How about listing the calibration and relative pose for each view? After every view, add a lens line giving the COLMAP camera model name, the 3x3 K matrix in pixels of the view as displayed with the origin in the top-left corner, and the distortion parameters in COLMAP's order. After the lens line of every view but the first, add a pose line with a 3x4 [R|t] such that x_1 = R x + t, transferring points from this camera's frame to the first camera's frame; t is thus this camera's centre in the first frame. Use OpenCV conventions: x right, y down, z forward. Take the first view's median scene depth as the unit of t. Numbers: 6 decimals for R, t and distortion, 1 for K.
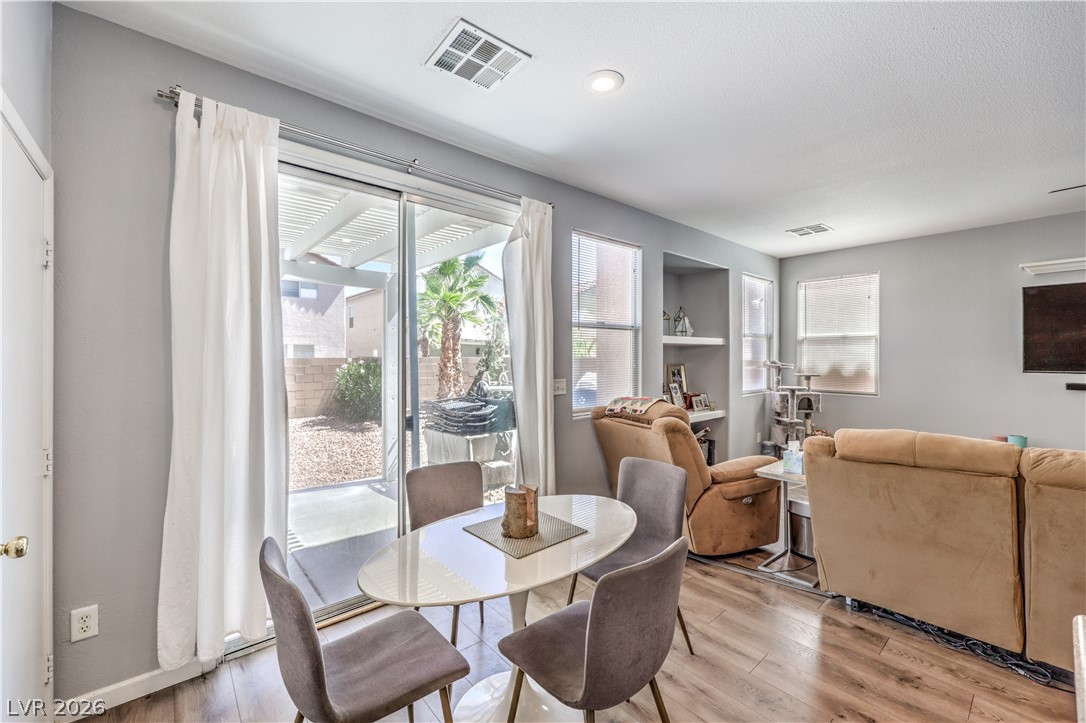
lens RADIAL K [[439.1, 0, 546.5], [0, 439.1, 356.0], [0, 0, 1]] dist [-0.002670, -0.000297]
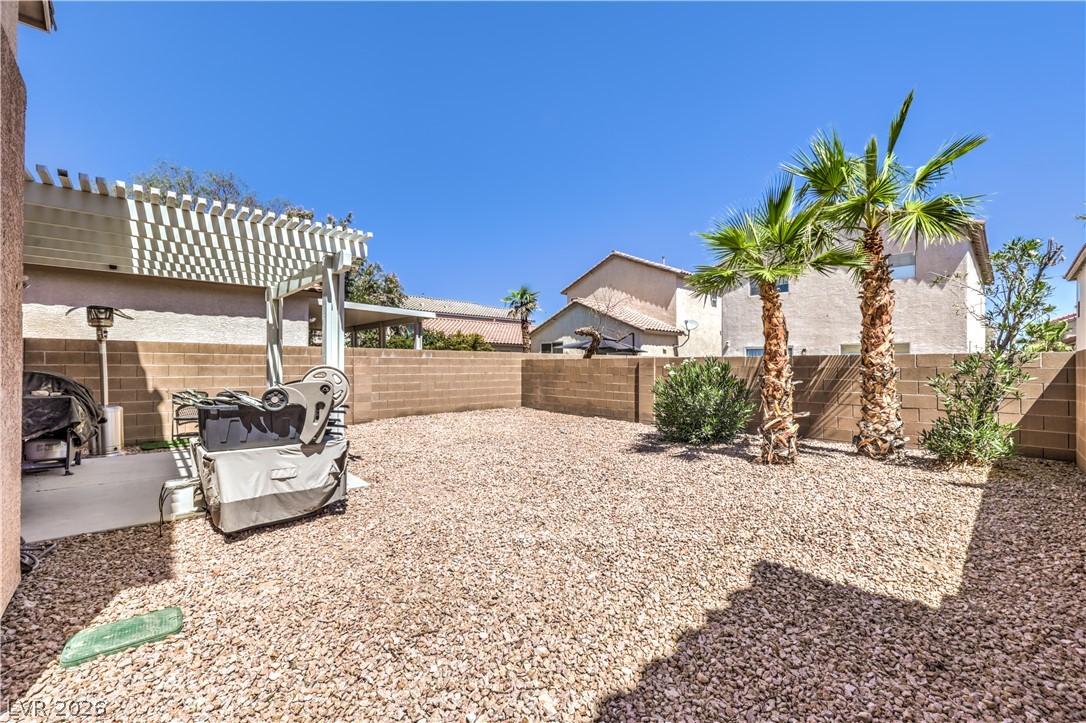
lens RADIAL K [[436.0, 0, 547.0], [0, 436.0, 361.4], [0, 0, 1]] dist [0.001227, 0.000101]
pose [[0.028846, -0.007320, -0.999557, 0.750438], [-0.002568, 0.999969, -0.007398, 0.054888], [0.999581, 0.002780, 0.028826, 2.025525]]
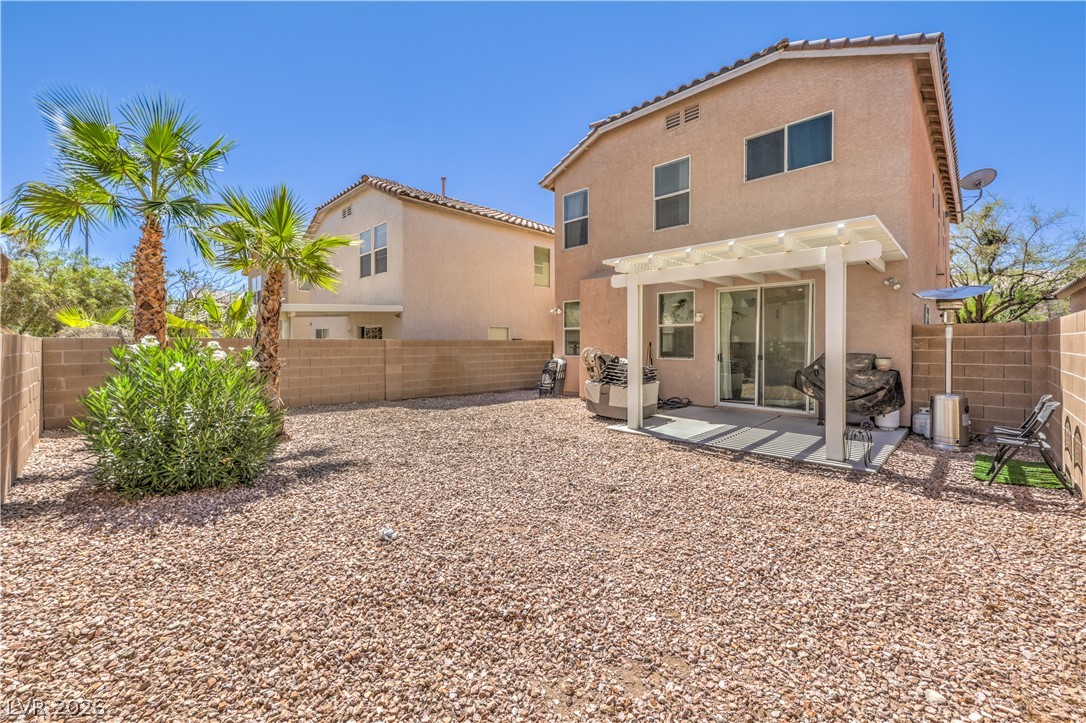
lens RADIAL K [[439.7, 0, 544.2], [0, 439.7, 350.7], [0, 0, 1]] dist [-0.001328, -0.000224]
pose [[-0.079826, -0.018610, 0.996635, -2.369448], [0.000315, 0.999825, 0.018695, 0.032698], [-0.996809, 0.001806, -0.079806, 1.963855]]
